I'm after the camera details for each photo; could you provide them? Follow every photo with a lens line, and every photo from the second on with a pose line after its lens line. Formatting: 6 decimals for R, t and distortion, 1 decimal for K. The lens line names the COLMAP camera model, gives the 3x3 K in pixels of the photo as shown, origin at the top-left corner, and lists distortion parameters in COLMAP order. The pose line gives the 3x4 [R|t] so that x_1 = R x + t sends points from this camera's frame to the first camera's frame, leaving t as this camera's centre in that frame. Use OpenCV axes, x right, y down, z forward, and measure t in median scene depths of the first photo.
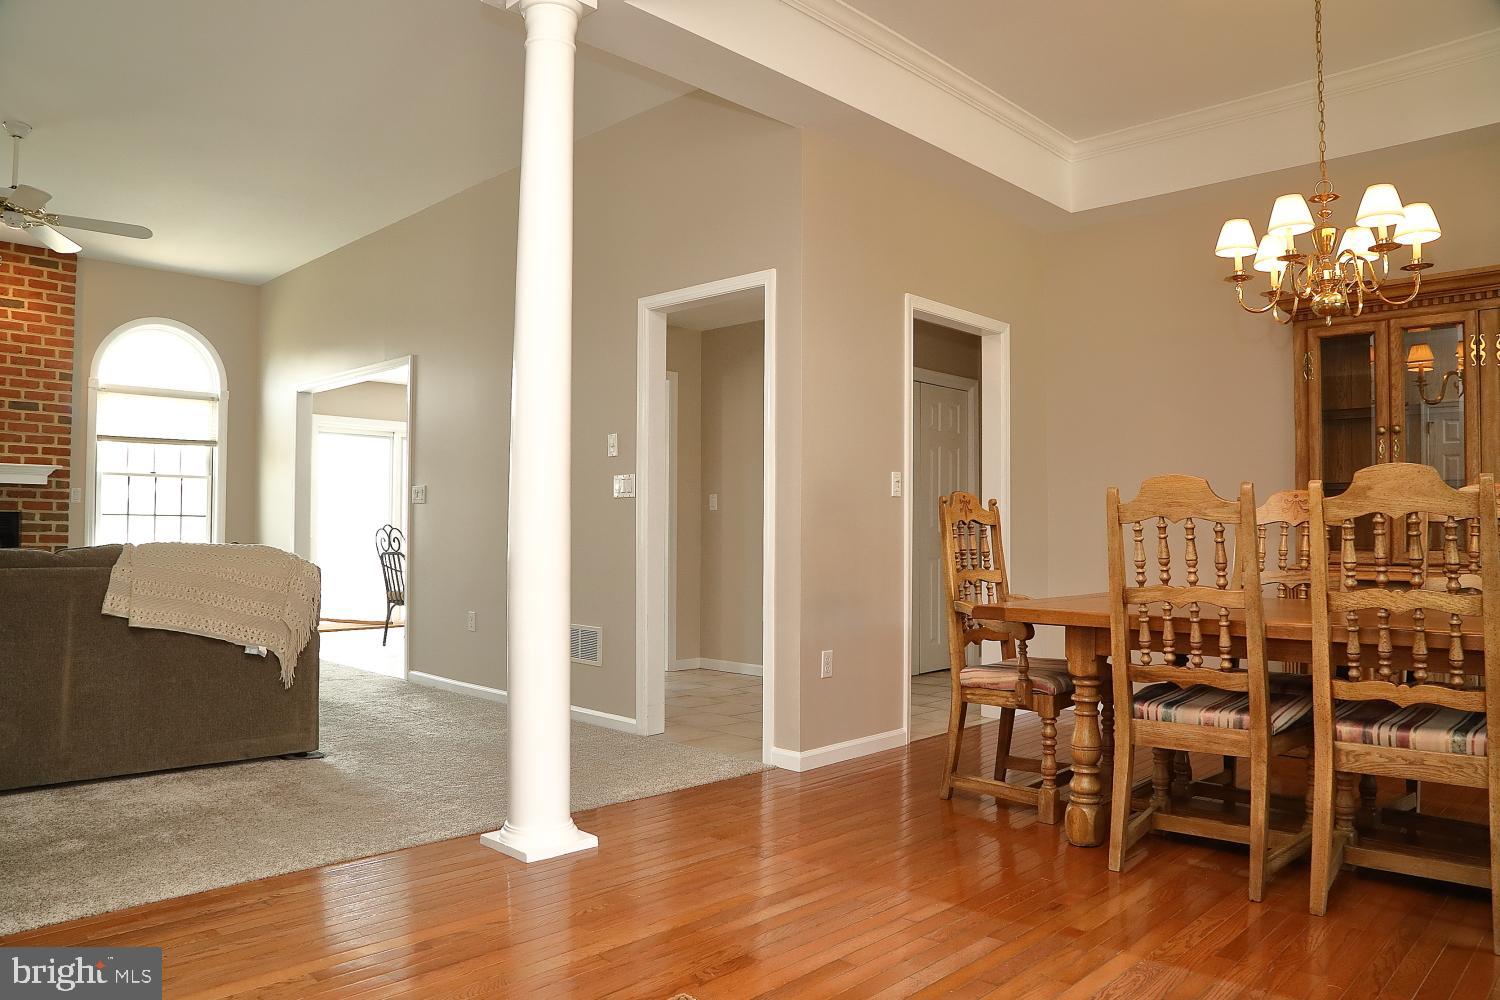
lens RADIAL K [[1037.7, 0, 753.4], [0, 1037.7, 511.6], [0, 0, 1]] dist [-0.127179, 0.072138]
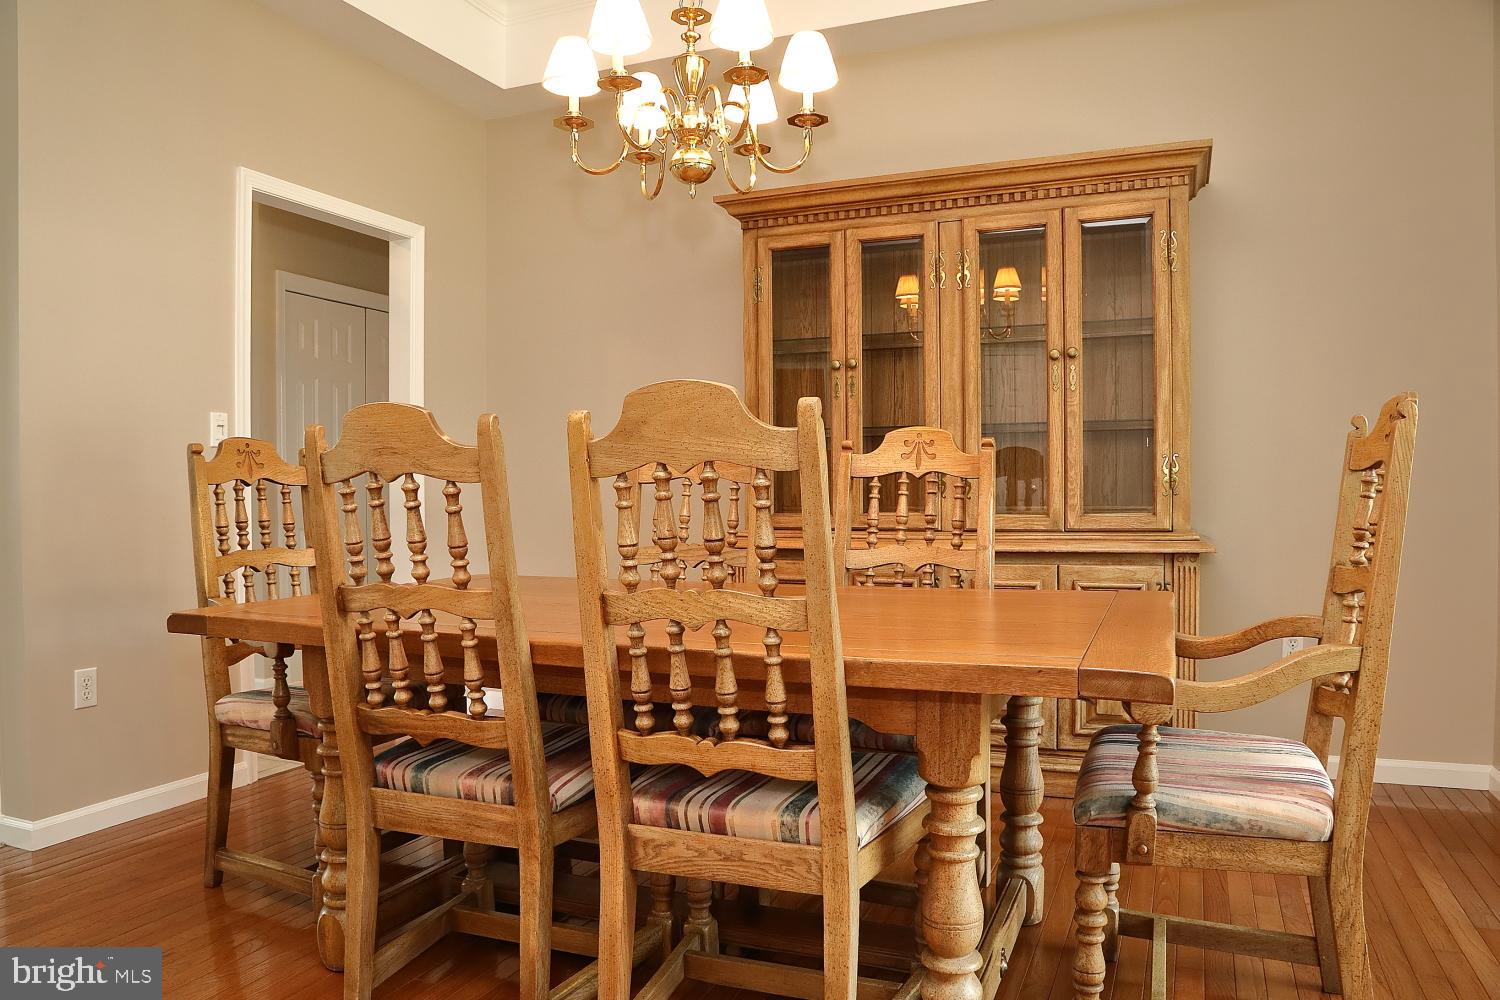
lens RADIAL K [[1040.6, 0, 763.7], [0, 1040.6, 519.3], [0, 0, 1]] dist [-0.115837, 0.069625]
pose [[0.930402, -0.019807, 0.366005, 0.395890], [0.001928, 0.998789, 0.049151, 0.003673], [-0.366536, -0.045025, 0.929314, 0.341880]]
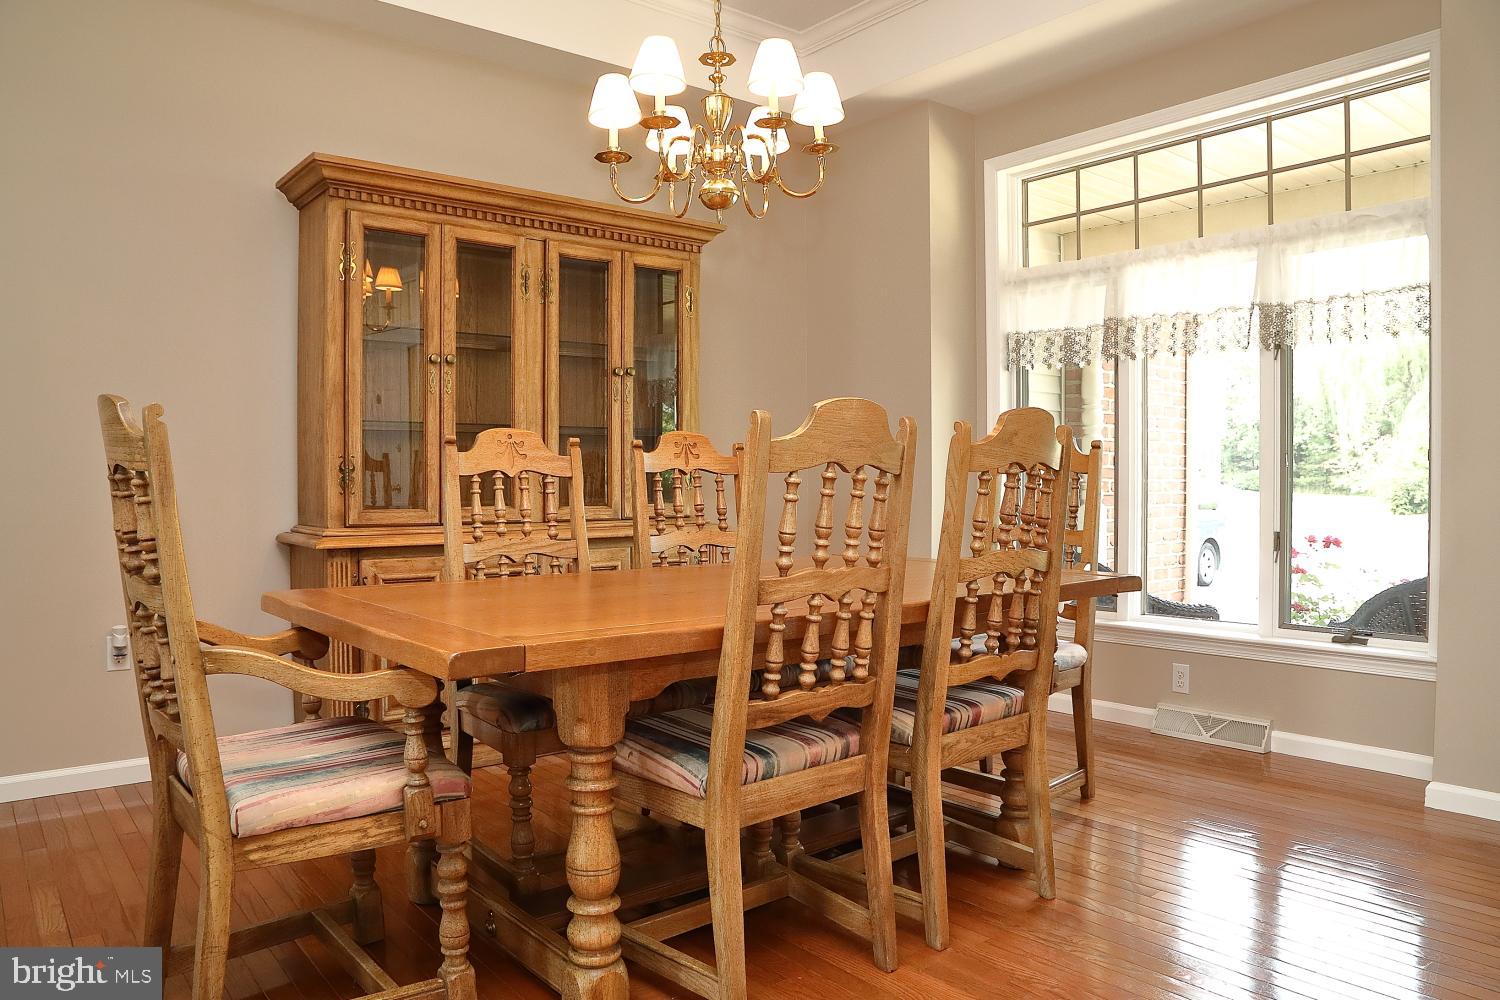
lens RADIAL K [[1042.6, 0, 750.0], [0, 1042.6, 500.0], [0, 0, 1]] dist [-0.073279, 0.000469]
pose [[0.116016, -0.022644, 0.992989, -0.263660], [-0.013721, 0.999608, 0.024398, 0.012670], [-0.993153, -0.016455, 0.115660, 0.978573]]
